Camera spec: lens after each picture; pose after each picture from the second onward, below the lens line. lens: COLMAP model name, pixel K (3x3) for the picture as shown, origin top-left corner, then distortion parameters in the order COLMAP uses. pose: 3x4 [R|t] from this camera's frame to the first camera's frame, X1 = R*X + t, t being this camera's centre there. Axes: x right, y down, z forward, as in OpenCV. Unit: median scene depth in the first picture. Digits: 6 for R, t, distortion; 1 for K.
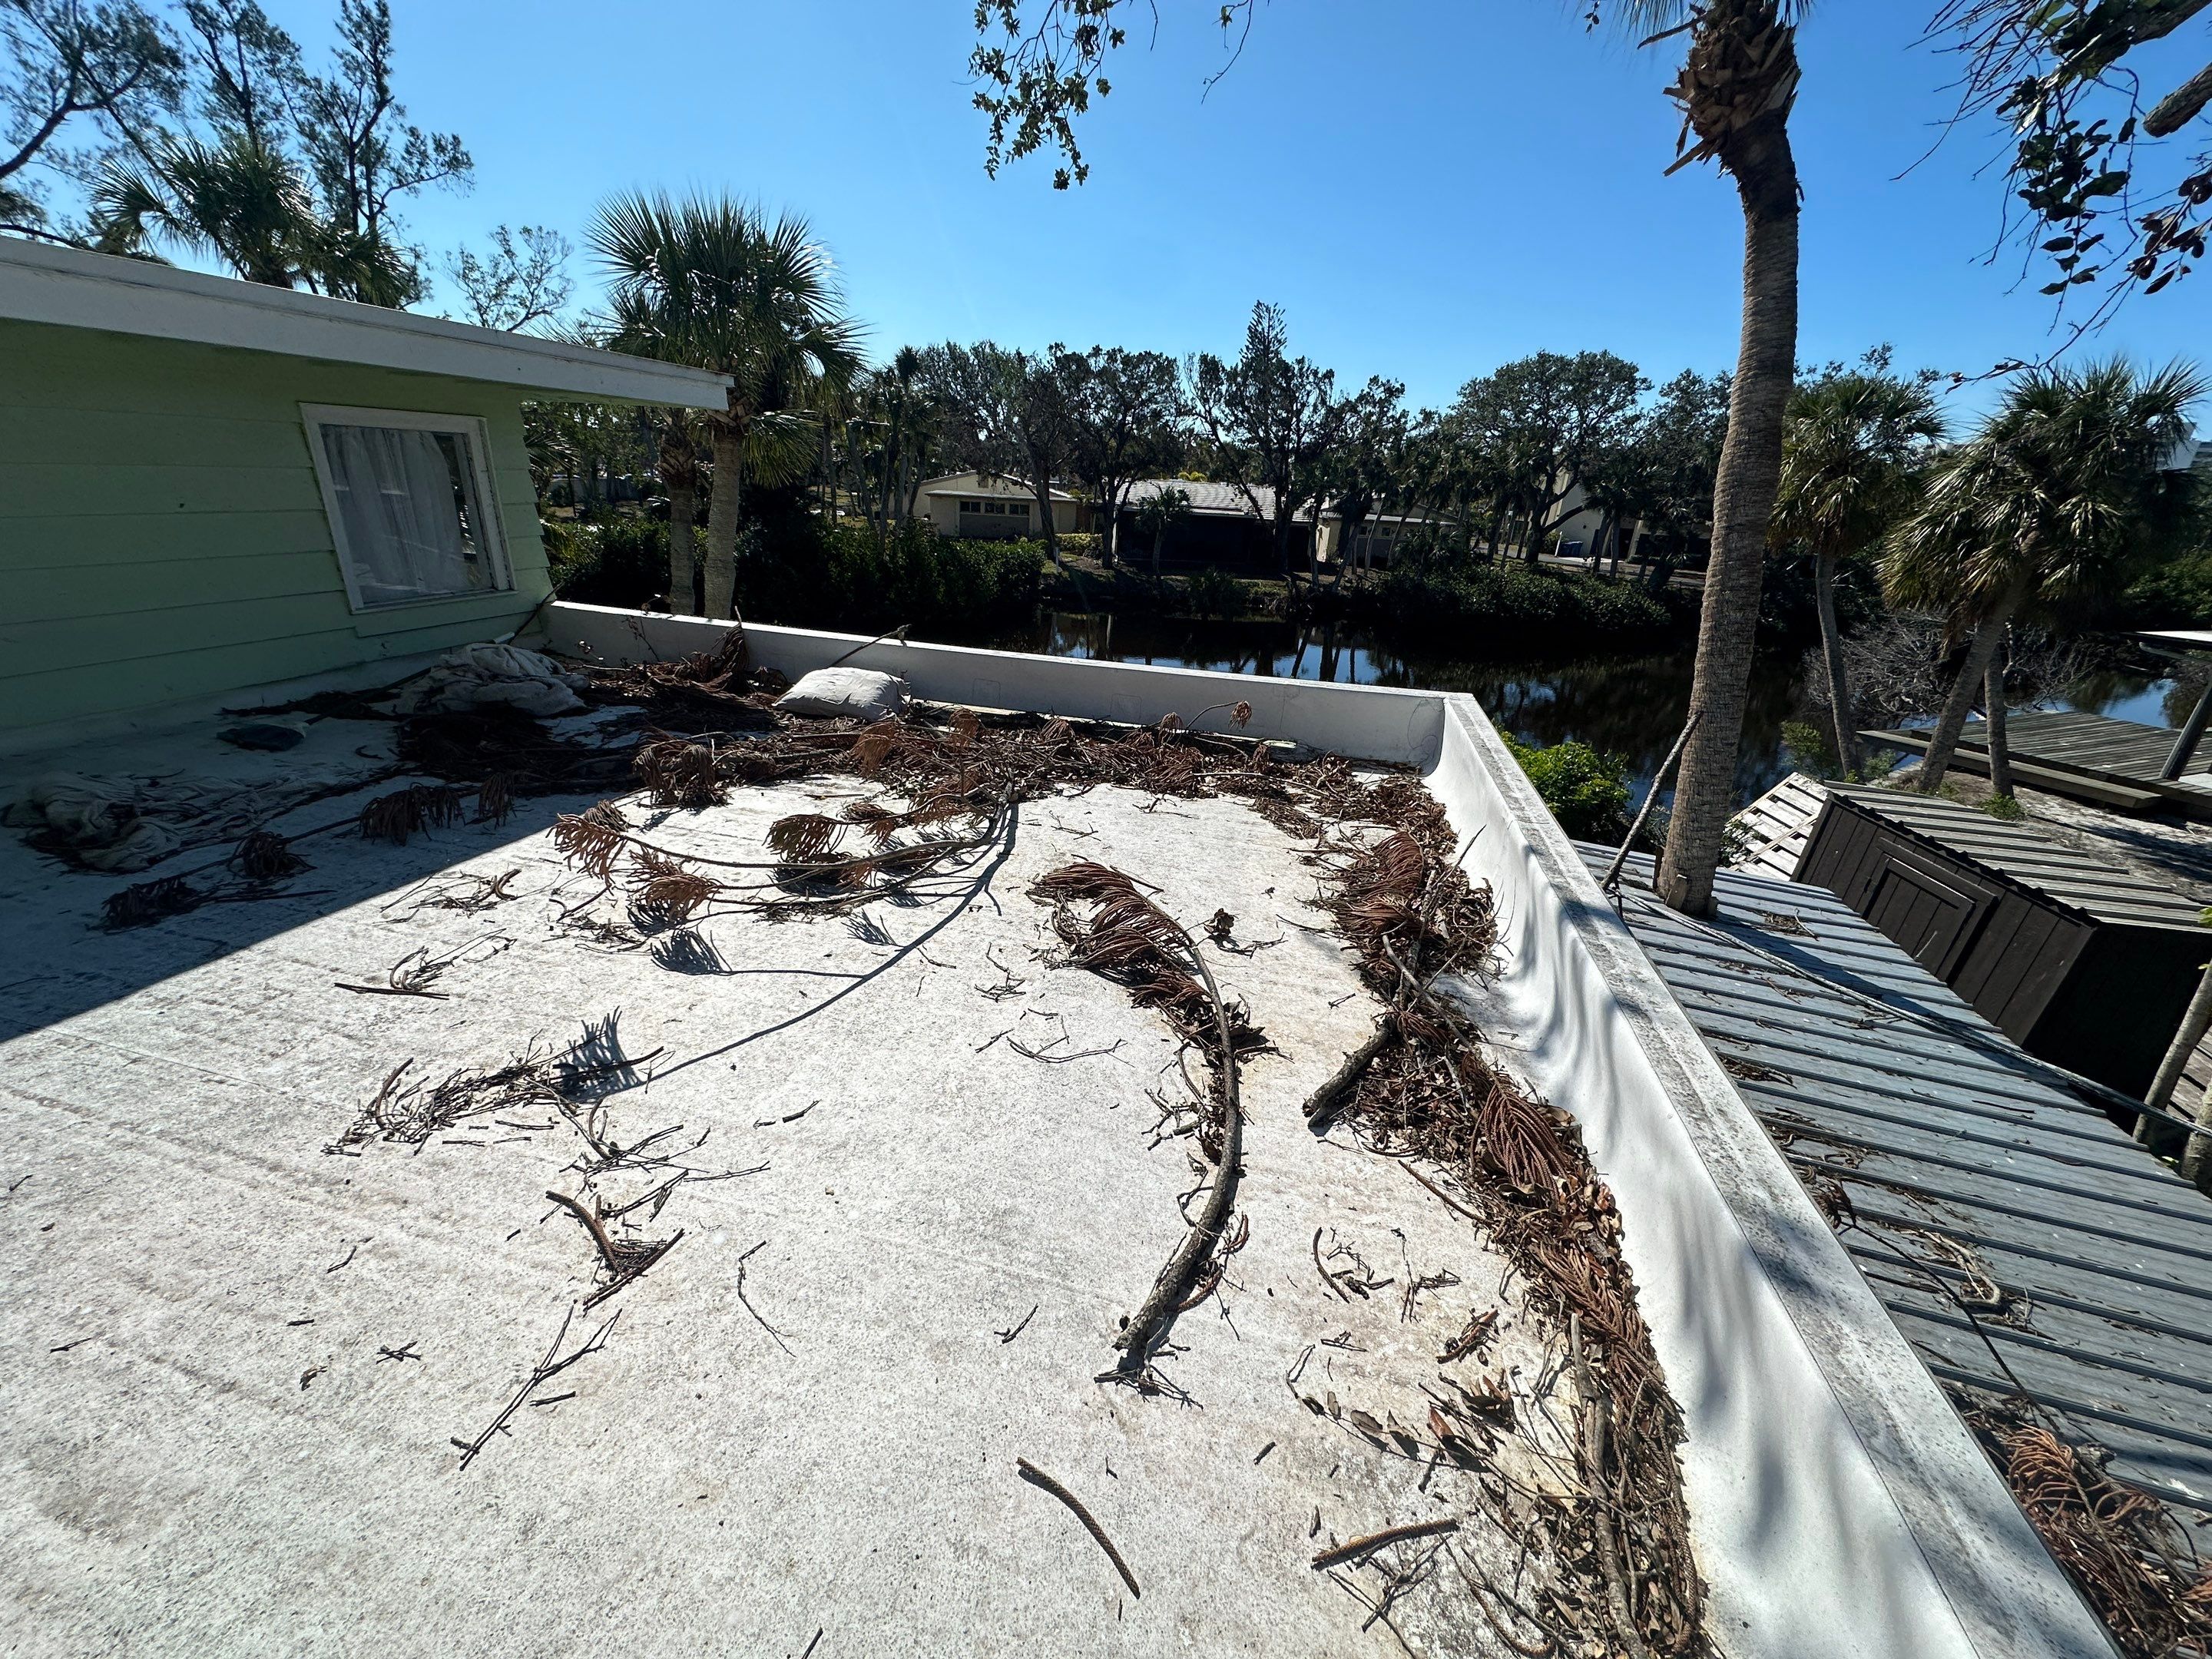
lens RADIAL K [[880.9, 0, 1115.7], [0, 880.9, 829.3], [0, 0, 1]] dist [-0.006449, 0.001228]
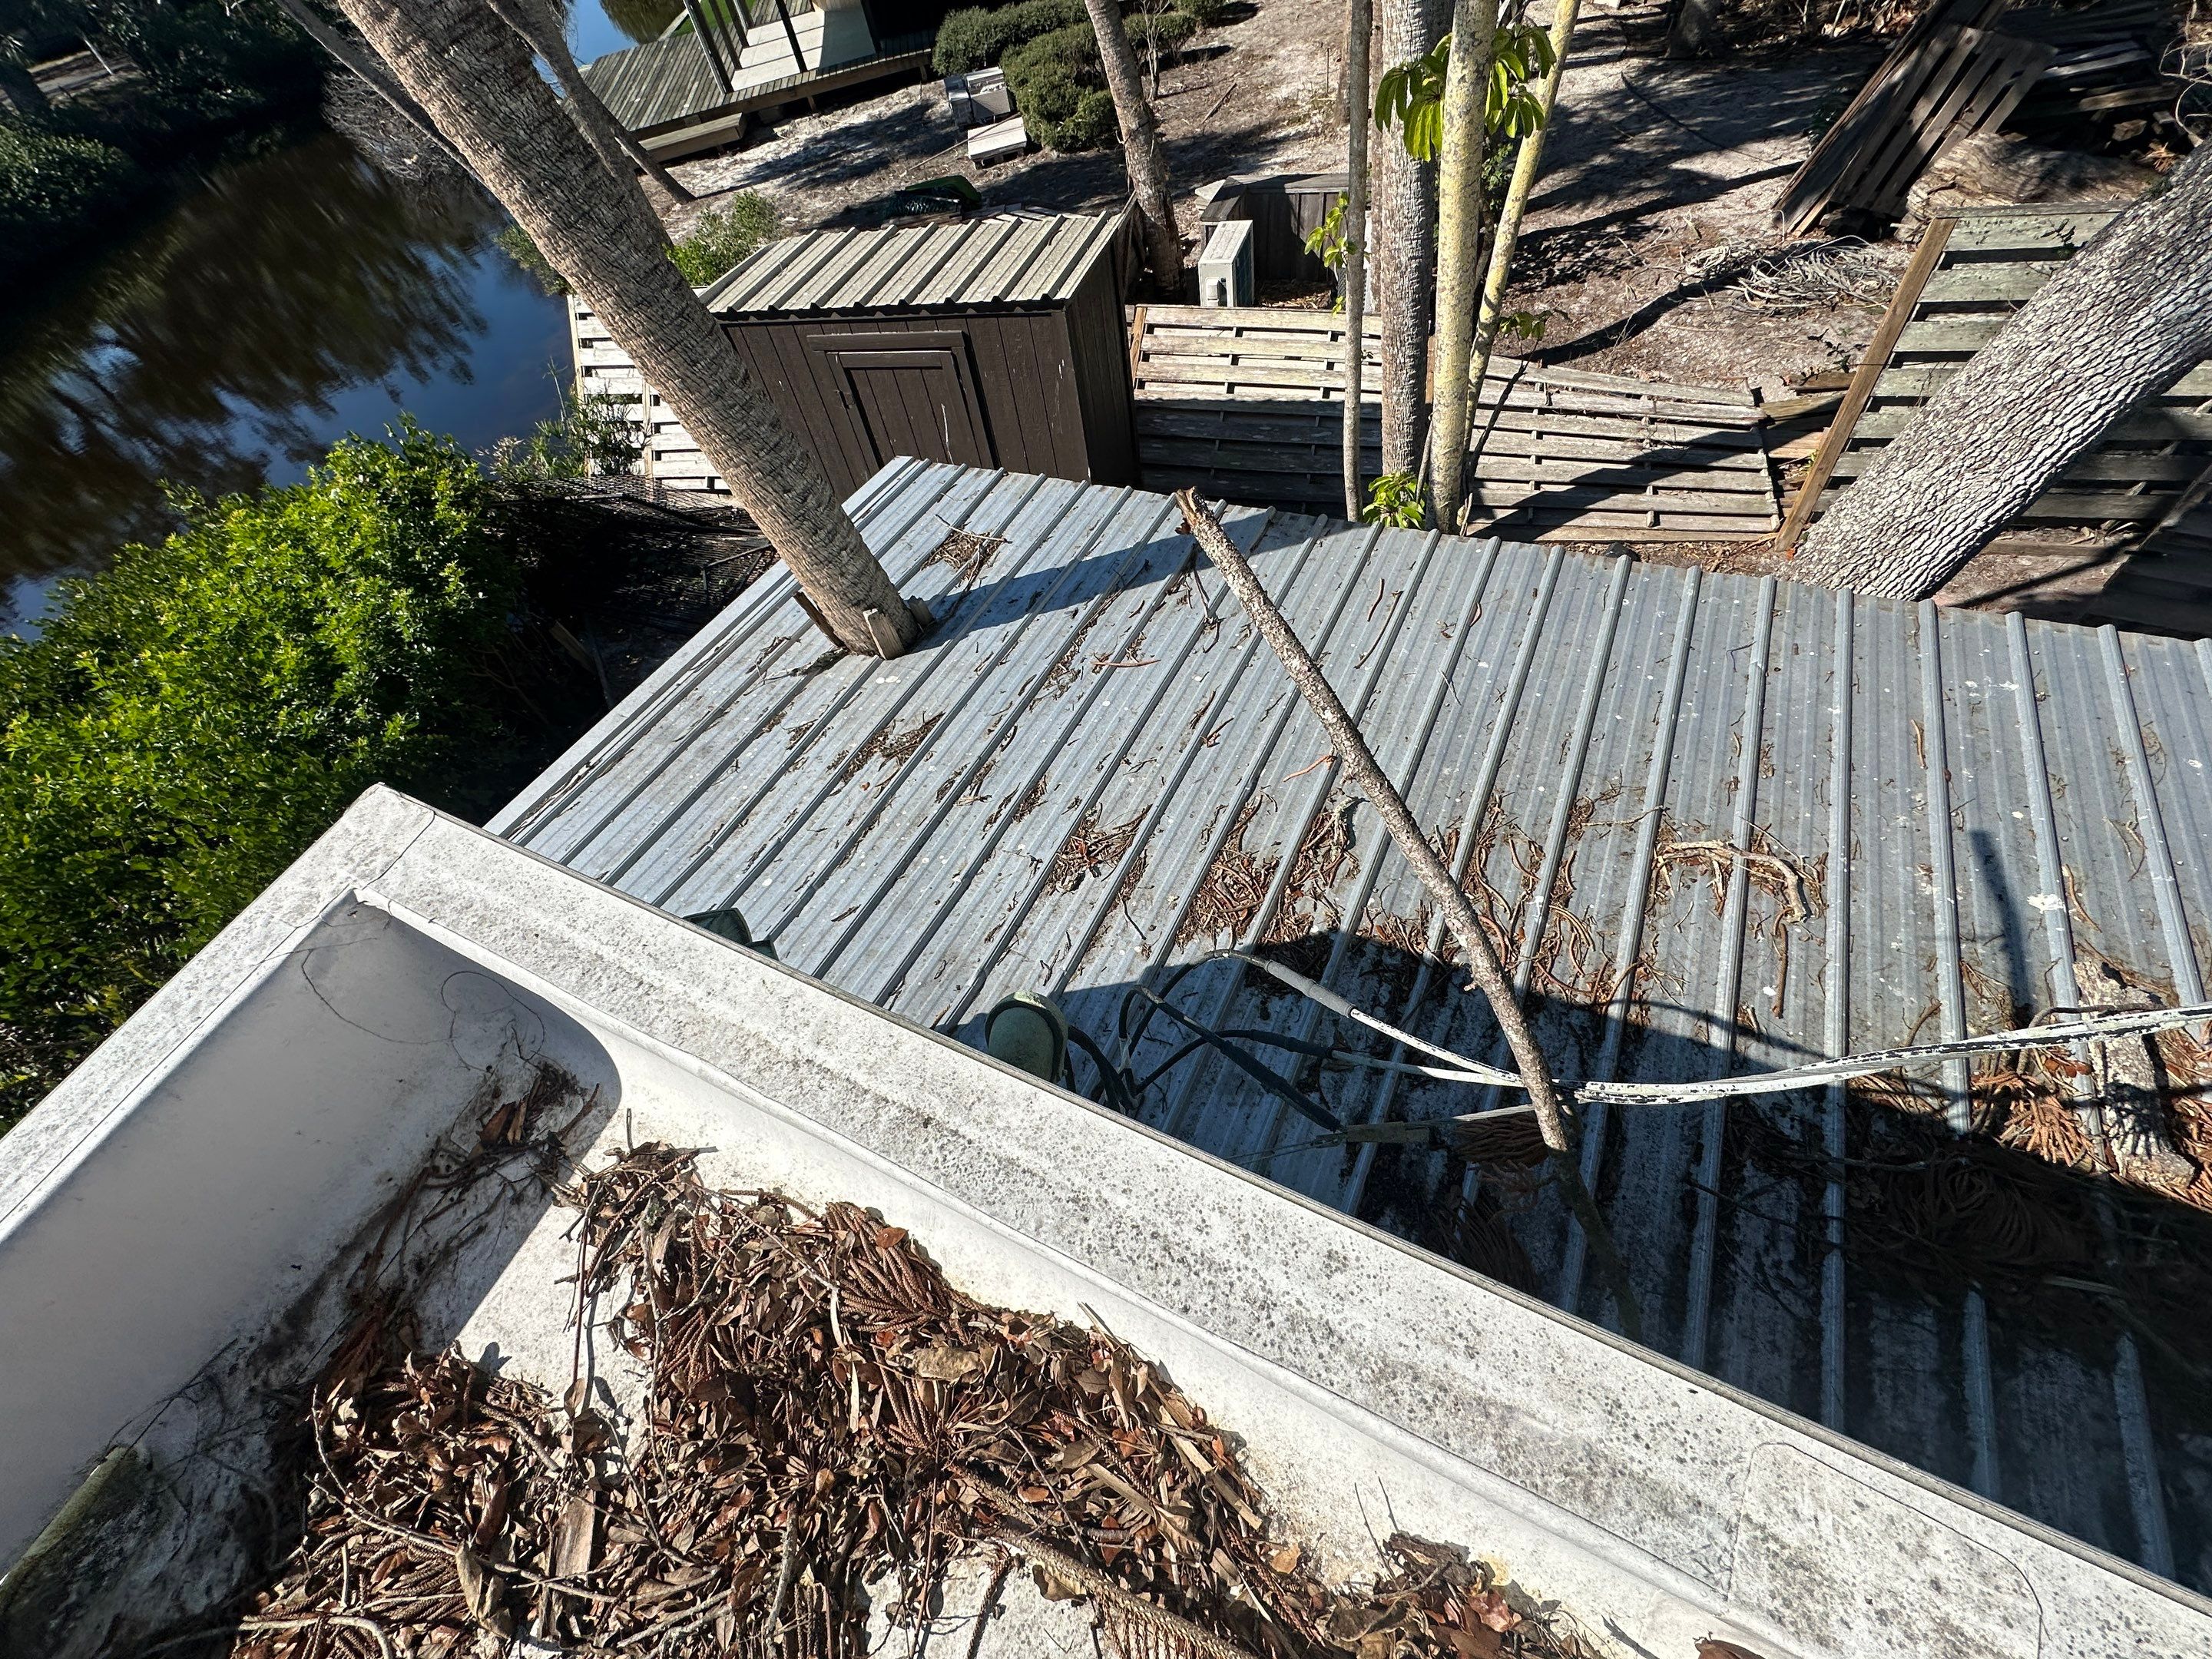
lens RADIAL K [[880.9, 0, 1122.8], [0, 880.9, 830.3], [0, 0, 1]] dist [-0.006449, 0.001228]
pose [[0.211546, -0.842655, 0.495158, 0.202018], [0.519197, 0.526117, 0.673525, -0.144534], [-0.828060, 0.114603, 0.548802, 0.427322]]
